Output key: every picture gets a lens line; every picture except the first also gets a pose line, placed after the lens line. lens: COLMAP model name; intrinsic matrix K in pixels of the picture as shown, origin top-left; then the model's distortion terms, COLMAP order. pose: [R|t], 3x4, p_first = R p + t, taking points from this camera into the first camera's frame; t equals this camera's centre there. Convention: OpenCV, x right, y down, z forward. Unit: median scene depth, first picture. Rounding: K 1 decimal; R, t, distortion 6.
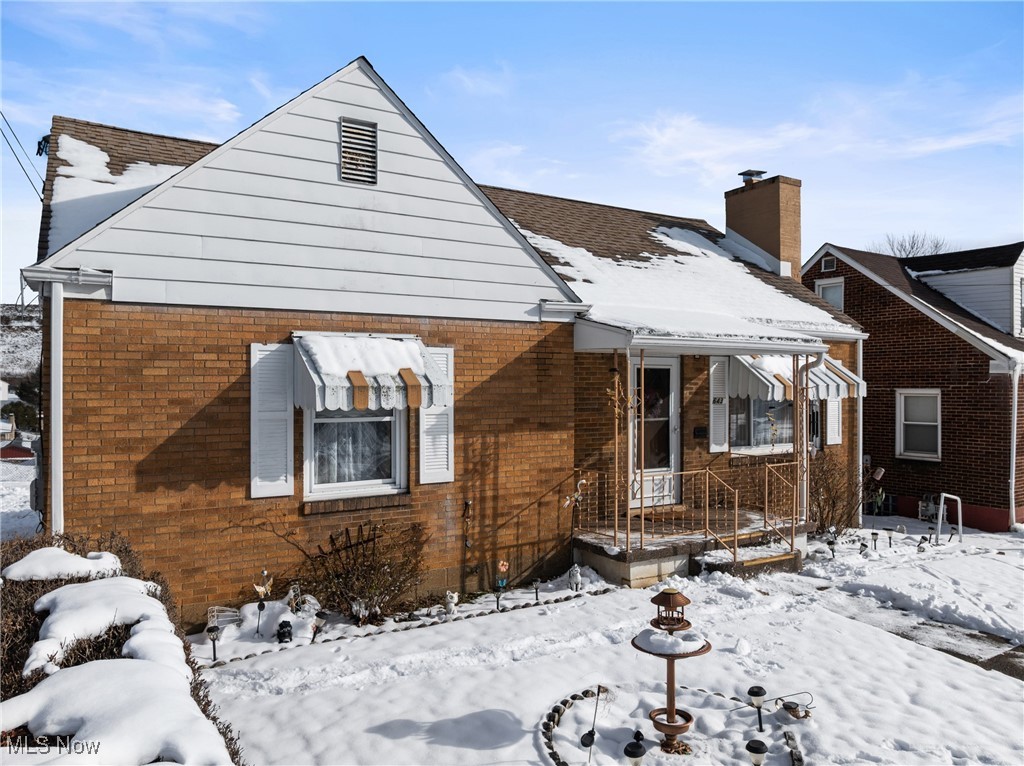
lens RADIAL K [[731.0, 0, 509.9], [0, 731.0, 385.7], [0, 0, 1]] dist [-0.039641, -0.004367]
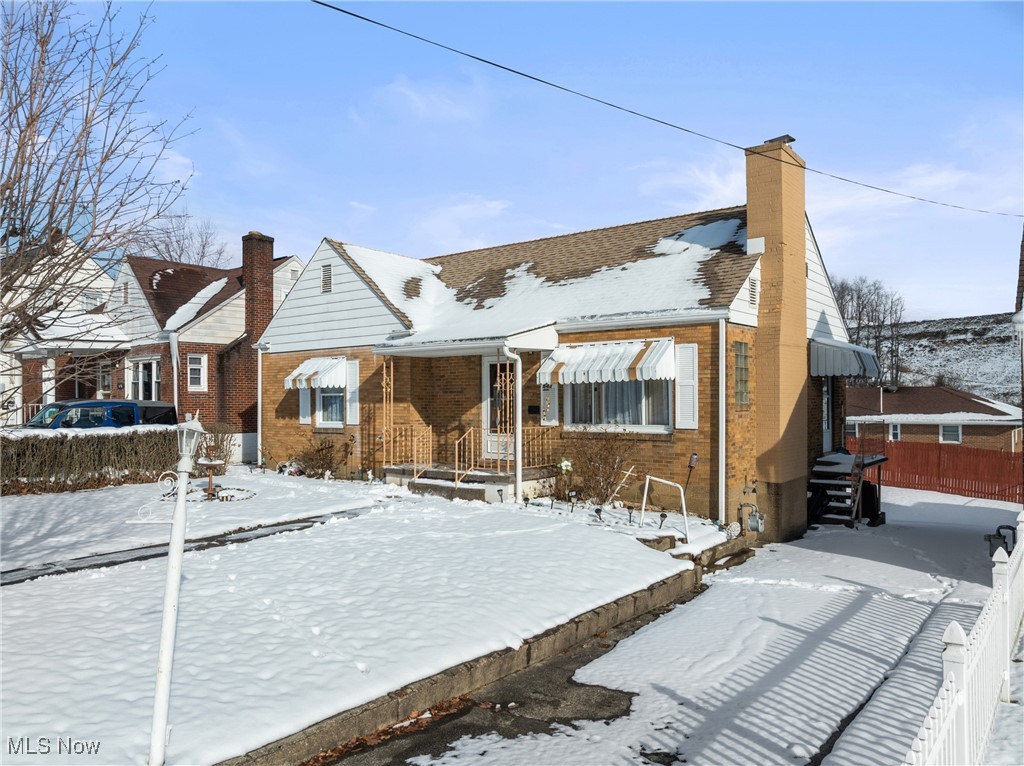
lens RADIAL K [[746.5, 0, 489.7], [0, 746.5, 406.2], [0, 0, 1]] dist [-0.046242, 0.002439]
pose [[0.342629, 0.005042, -0.939457, 1.850449], [0.003576, 0.999971, 0.006671, 0.059489], [0.939464, -0.005645, 0.342601, 0.564712]]
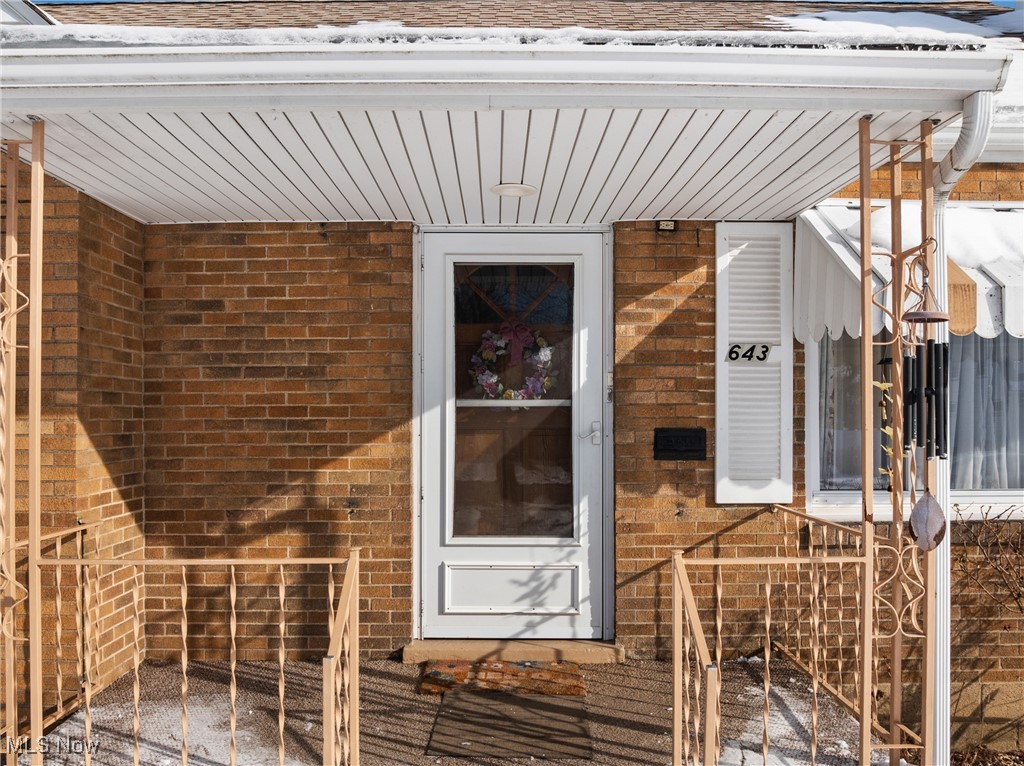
lens RADIAL K [[731.0, 0, 501.2], [0, 731.0, 424.6], [0, 0, 1]] dist [-0.039641, -0.004367]
pose [[0.856964, 0.005278, -0.515349, 0.450468], [0.000692, 0.999935, 0.011393, 0.062807], [0.515375, -0.010120, 0.856905, 0.808607]]
